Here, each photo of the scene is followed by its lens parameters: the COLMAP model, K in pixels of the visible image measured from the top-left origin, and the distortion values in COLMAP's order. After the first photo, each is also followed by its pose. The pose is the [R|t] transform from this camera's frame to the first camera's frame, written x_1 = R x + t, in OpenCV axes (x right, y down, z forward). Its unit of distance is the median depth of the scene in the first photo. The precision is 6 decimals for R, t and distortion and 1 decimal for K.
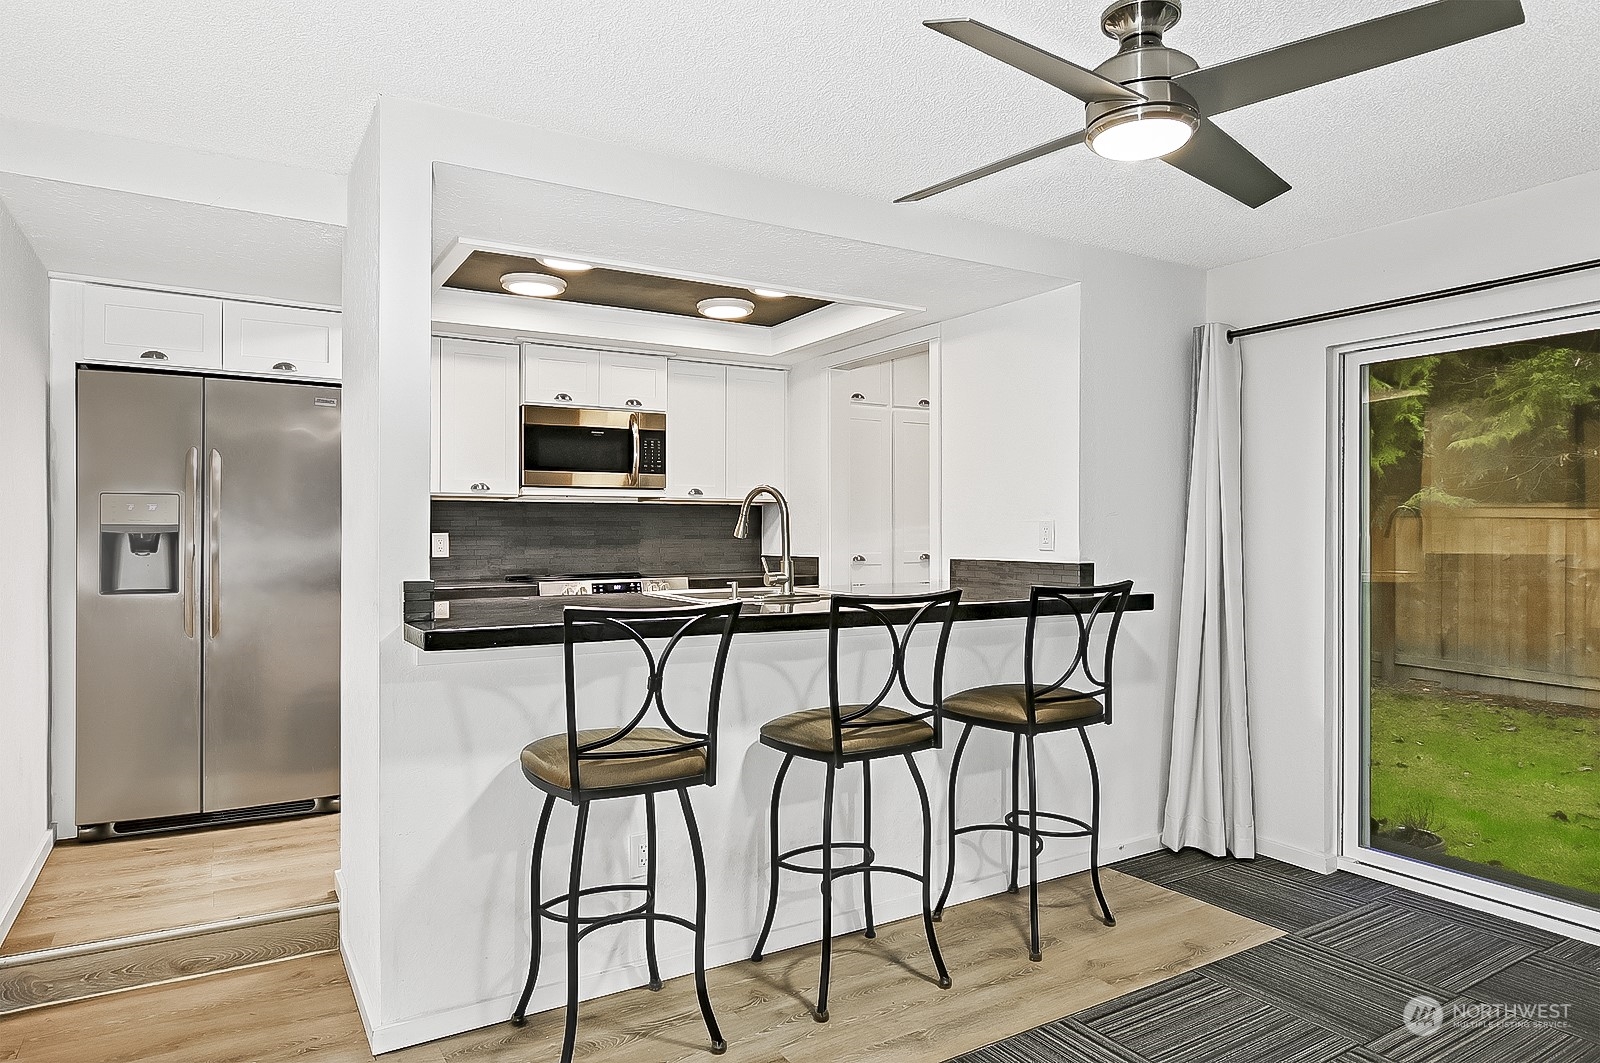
lens RADIAL K [[972.7, 0, 800.0], [0, 972.7, 531.5], [0, 0, 1]] dist [-0.003361, -0.000907]
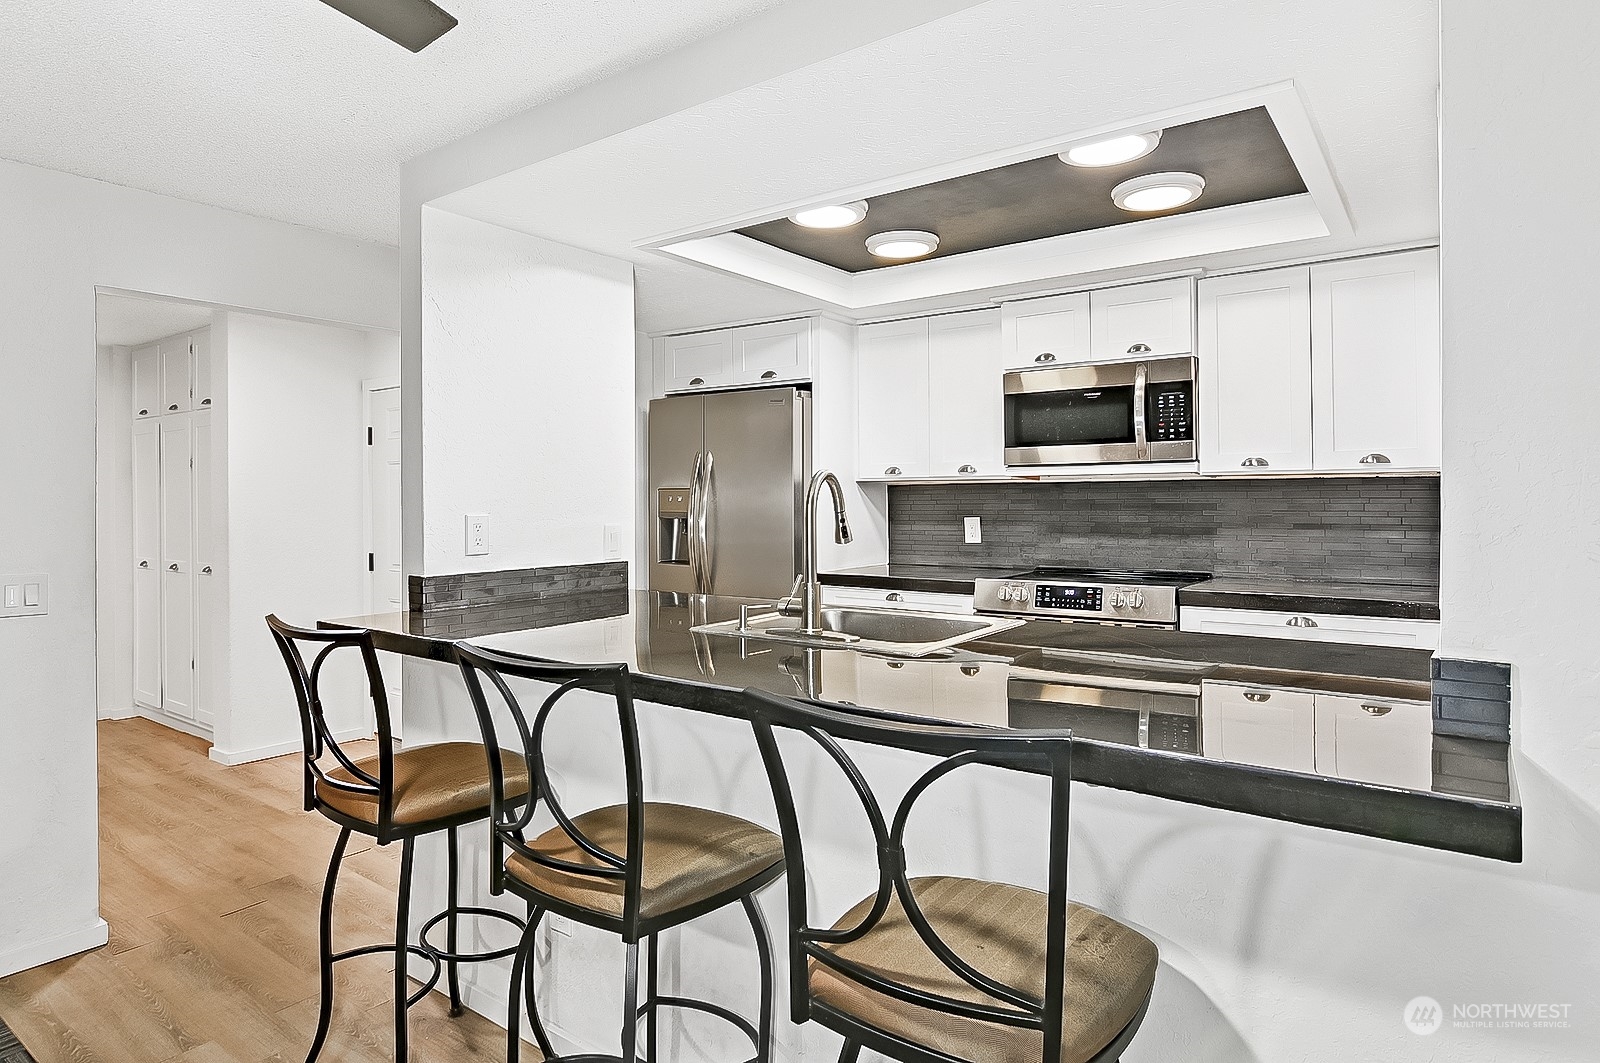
lens RADIAL K [[888.4, 0, 806.6], [0, 888.4, 494.7], [0, 0, 1]] dist [-0.016845, -0.000208]
pose [[0.380777, -0.003373, -0.924661, 0.365217], [0.005759, 0.999983, -0.001276, -0.019982], [0.924649, -0.004839, 0.380790, 0.500615]]
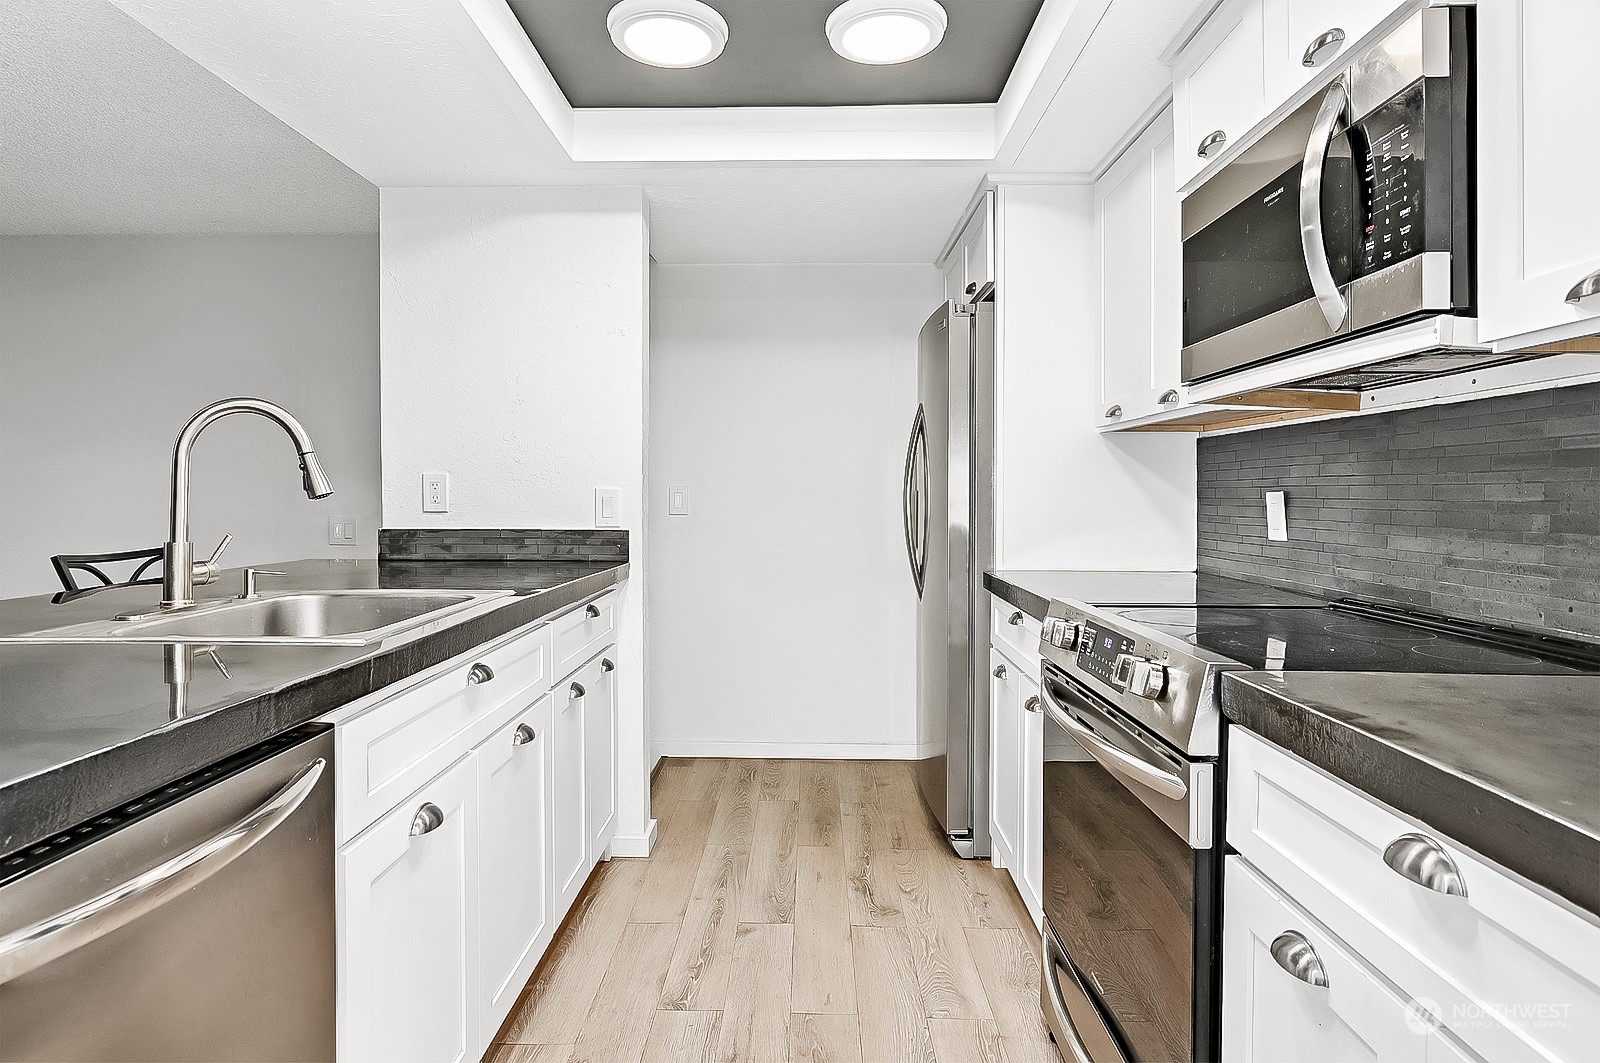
lens RADIAL K [[888.4, 0, 806.6], [0, 888.4, 494.7], [0, 0, 1]] dist [-0.016845, -0.000208]
pose [[-0.544613, 0.005070, -0.838672, 0.135497], [0.000638, 0.999984, 0.005631, 0.000537], [0.838687, 0.002532, -0.544608, 1.014887]]
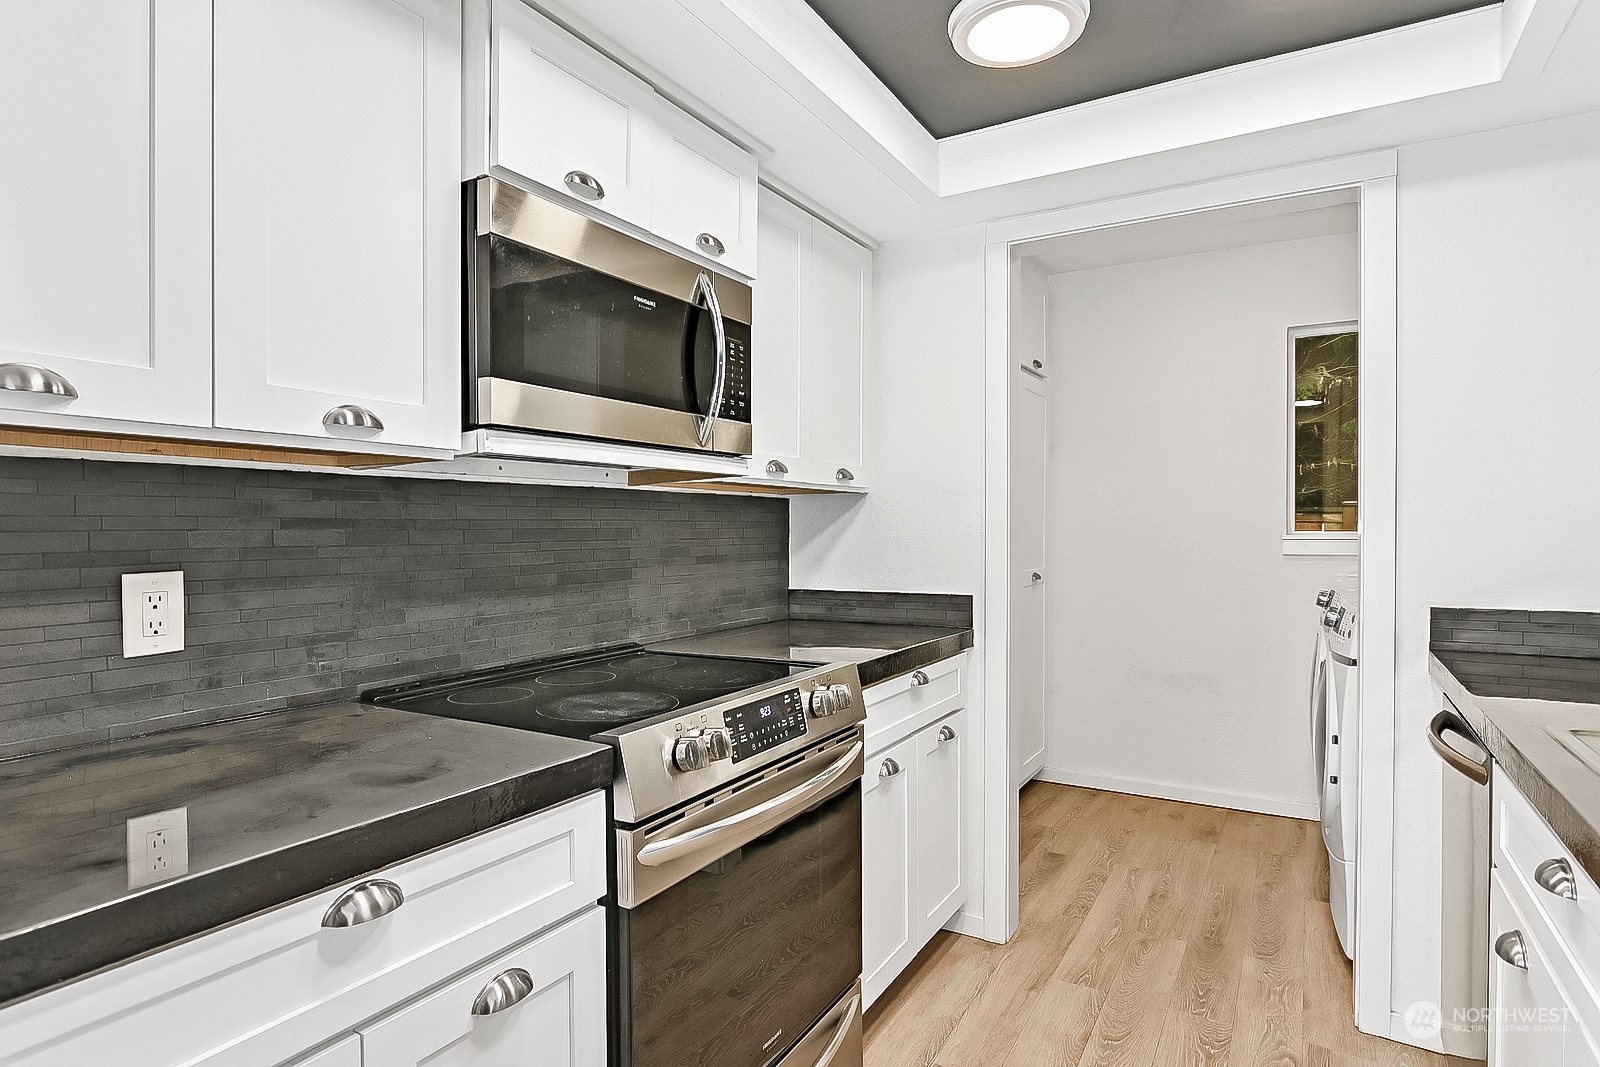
lens RADIAL K [[867.6, 0, 800.0], [0, 867.6, 533.5], [0, 0, 1]] dist [-0.025471, -0.000378]
pose [[0.885204, -0.002166, 0.465197, -0.308619], [-0.000064, 0.999989, 0.004779, -0.011261], [-0.465202, -0.004260, 0.885194, 0.657631]]
